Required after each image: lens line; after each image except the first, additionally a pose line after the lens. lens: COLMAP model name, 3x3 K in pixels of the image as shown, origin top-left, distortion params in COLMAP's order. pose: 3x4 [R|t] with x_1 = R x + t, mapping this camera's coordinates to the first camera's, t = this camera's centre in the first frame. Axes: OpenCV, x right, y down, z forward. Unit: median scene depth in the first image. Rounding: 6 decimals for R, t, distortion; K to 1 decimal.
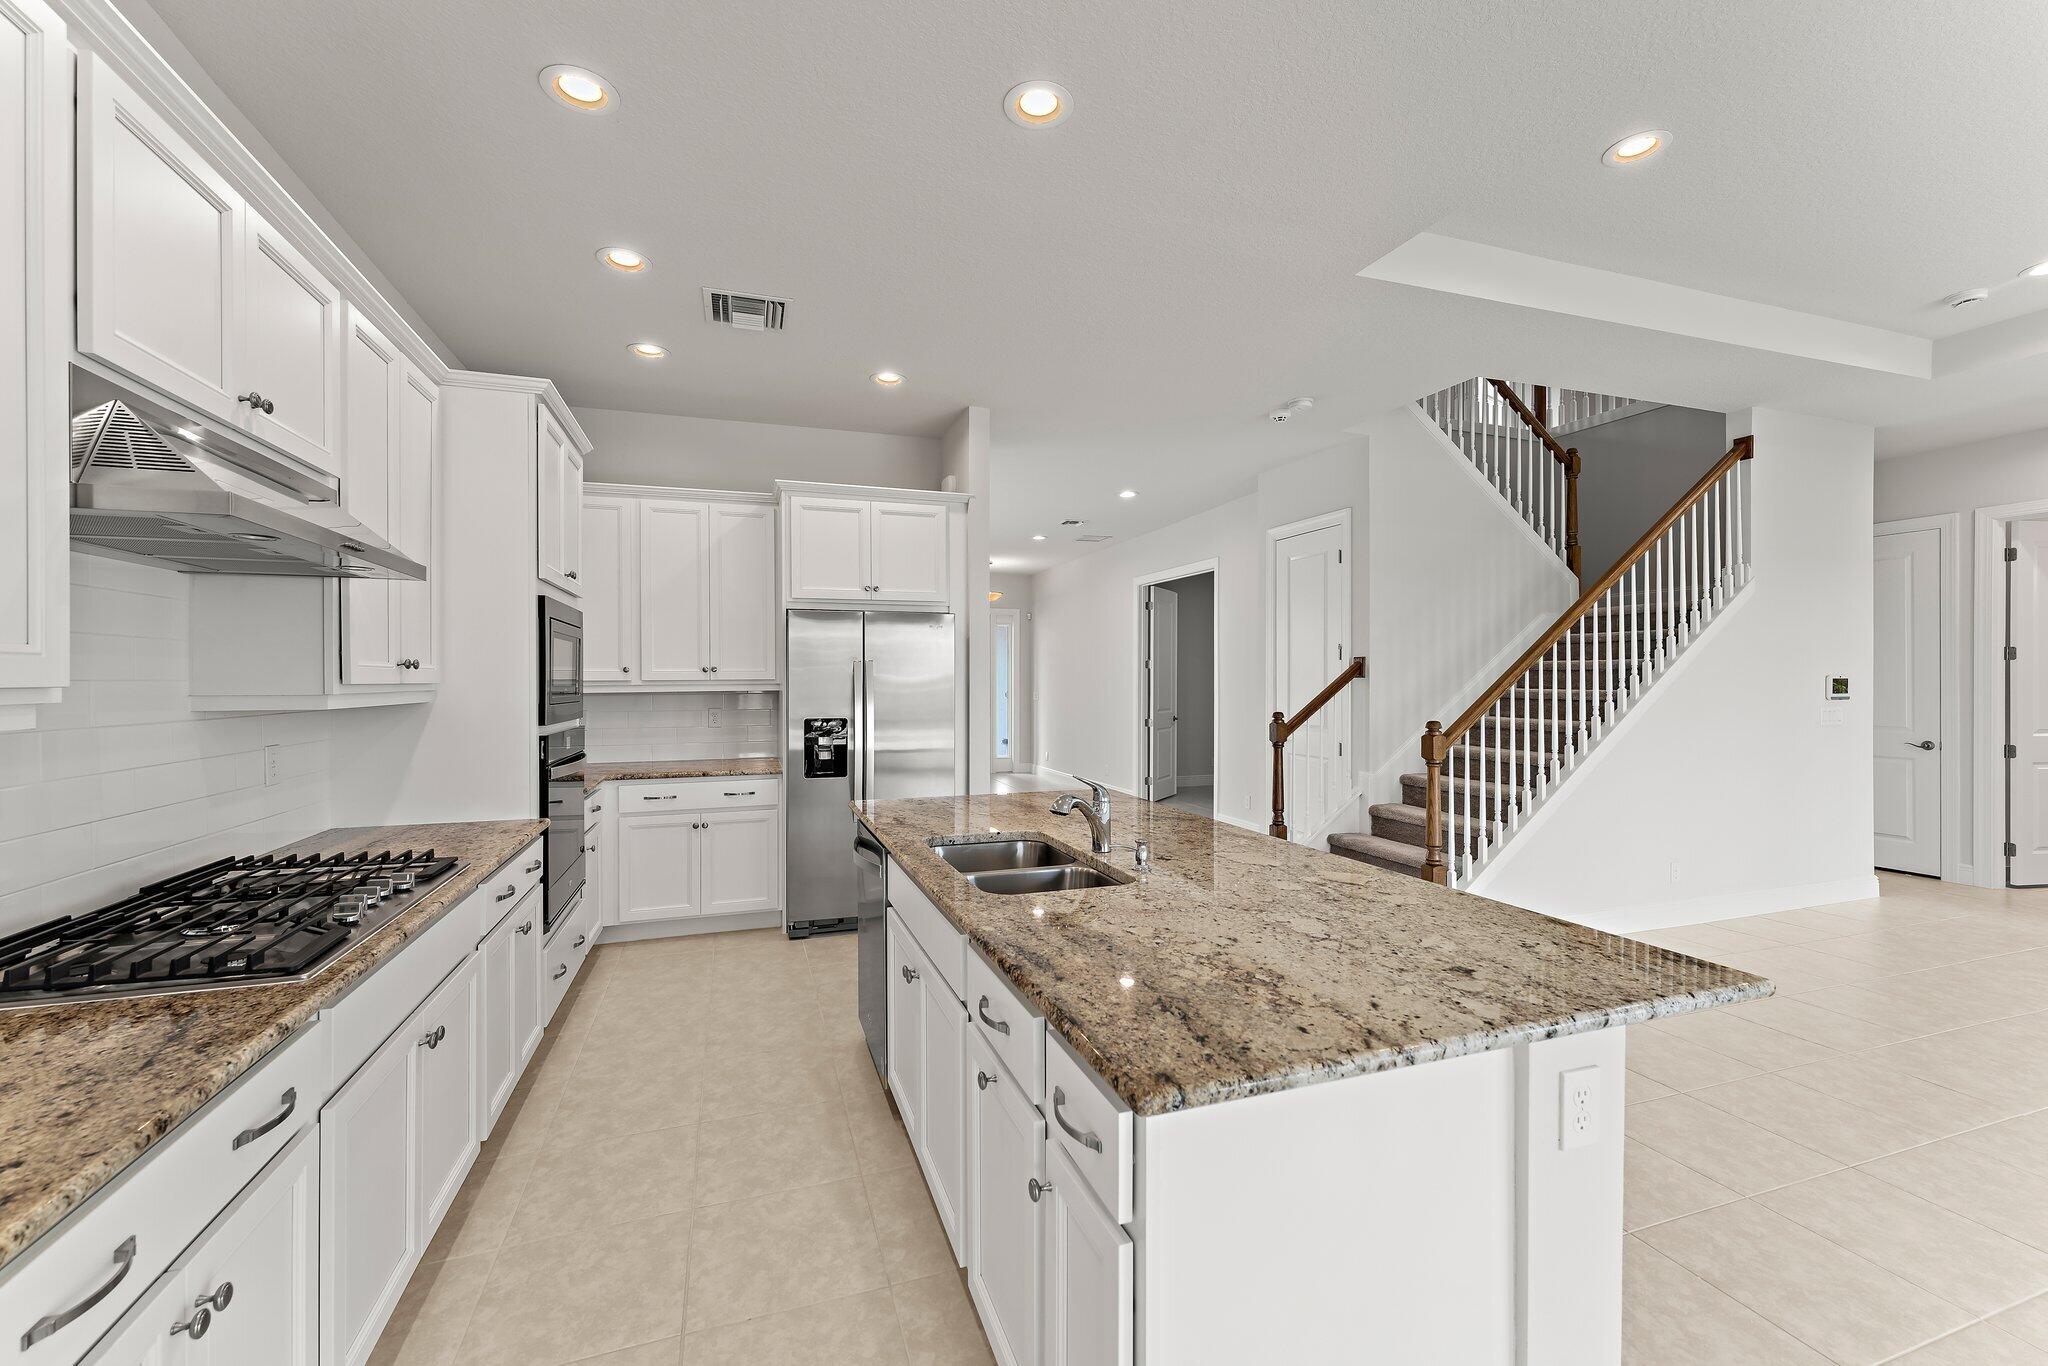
lens RADIAL K [[815.6, 0, 1031.8], [0, 815.6, 683.0], [0, 0, 1]] dist [0.001084, 0.000025]
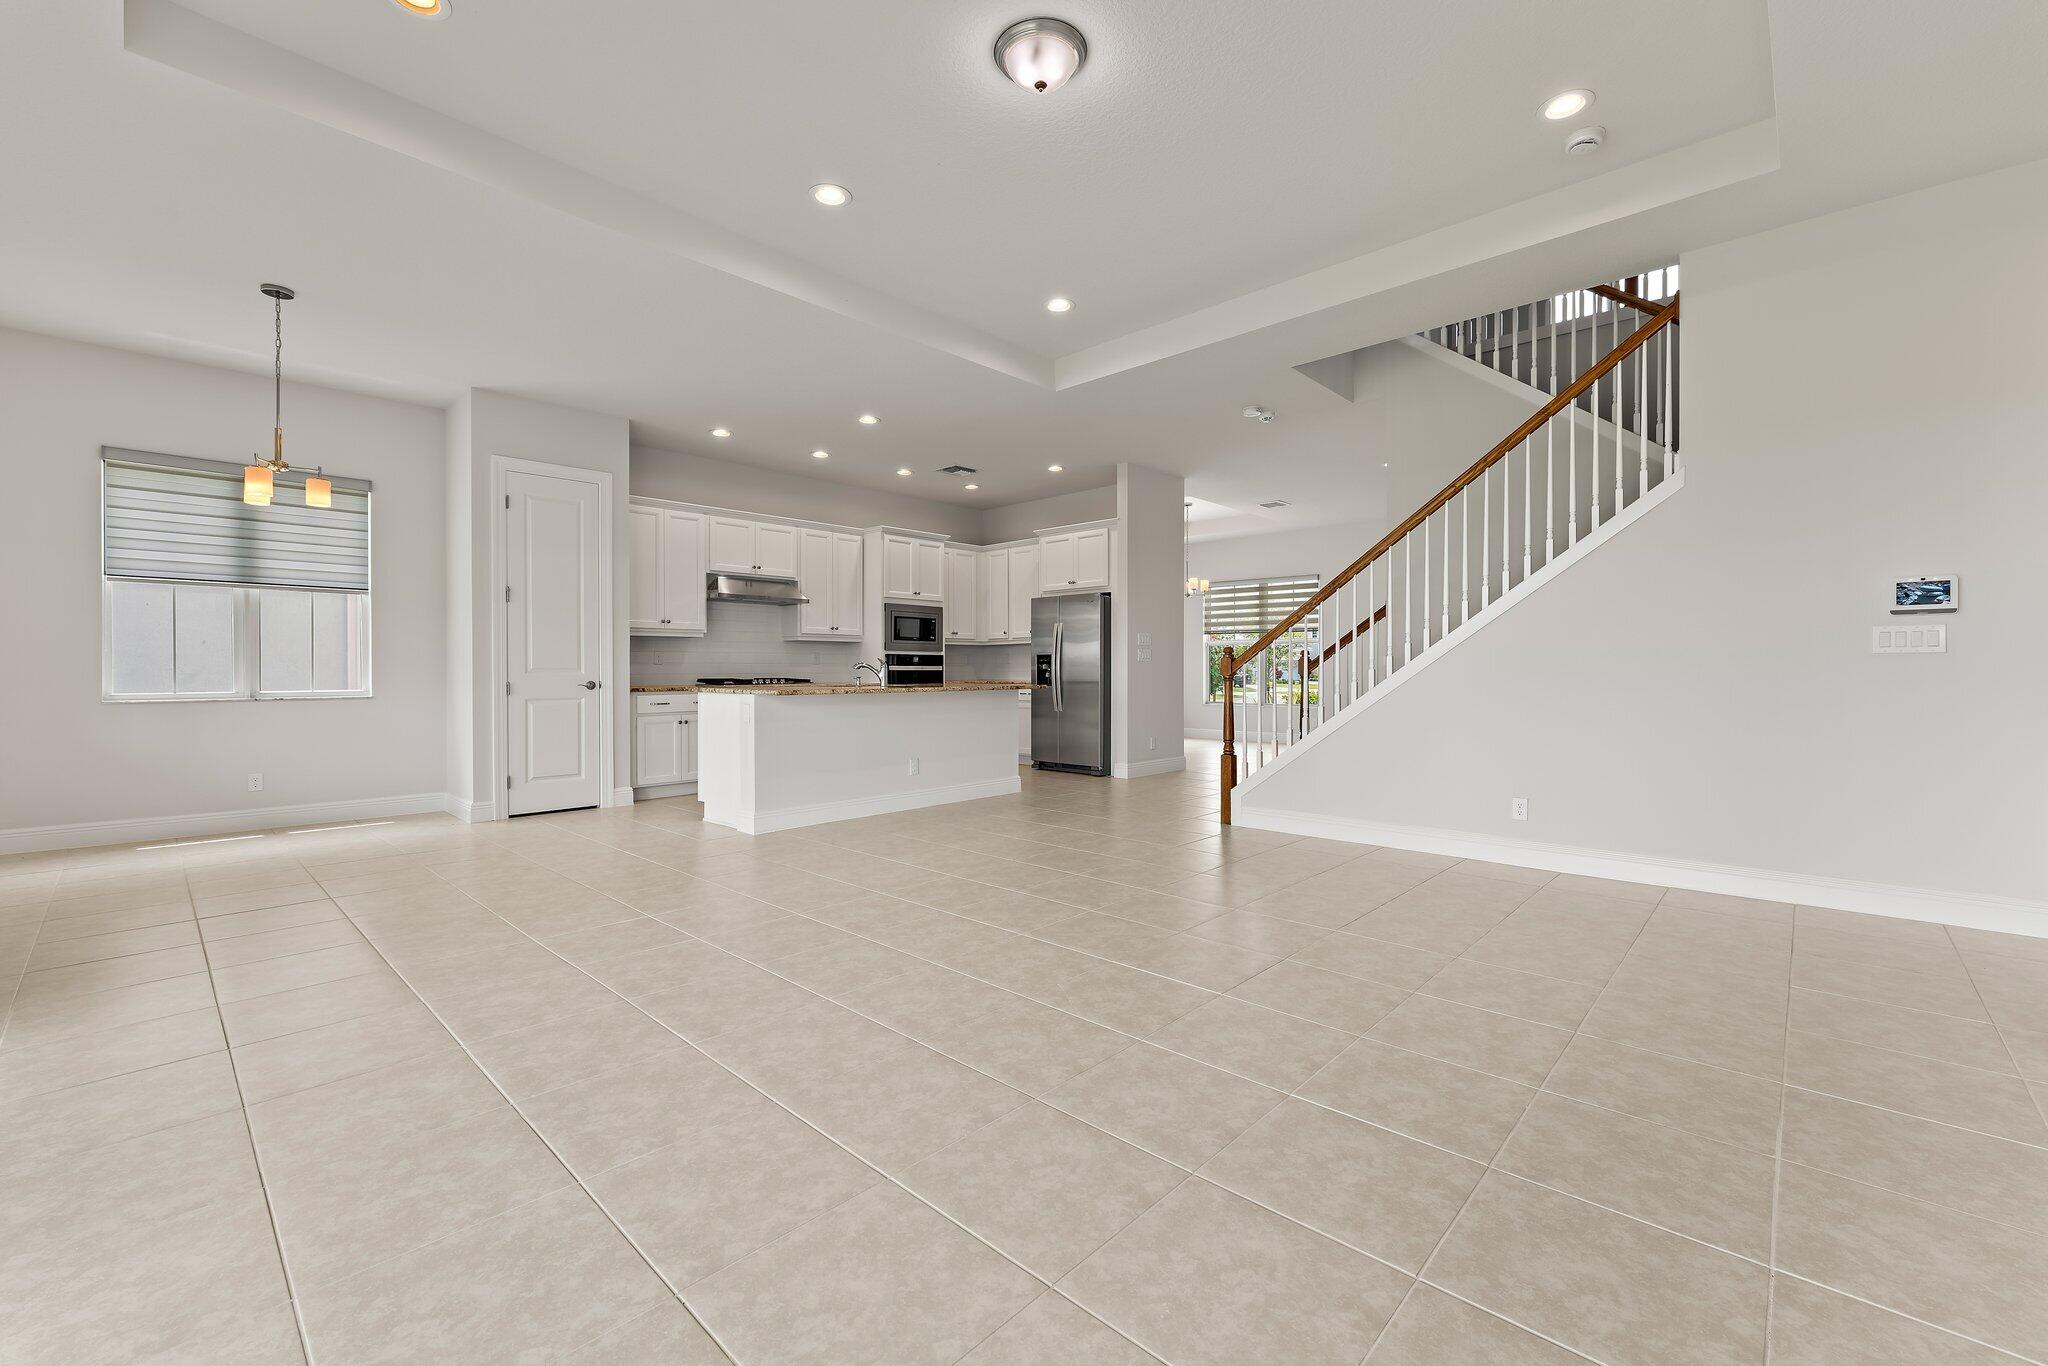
lens RADIAL K [[838.6, 0, 1029.9], [0, 838.6, 678.6], [0, 0, 1]] dist [-0.004770, -0.000415]
pose [[0.474667, 0.011213, -0.880094, 1.296024], [-0.005117, 0.999937, 0.009981, 0.071964], [0.880151, -0.000234, 0.474694, 0.050022]]
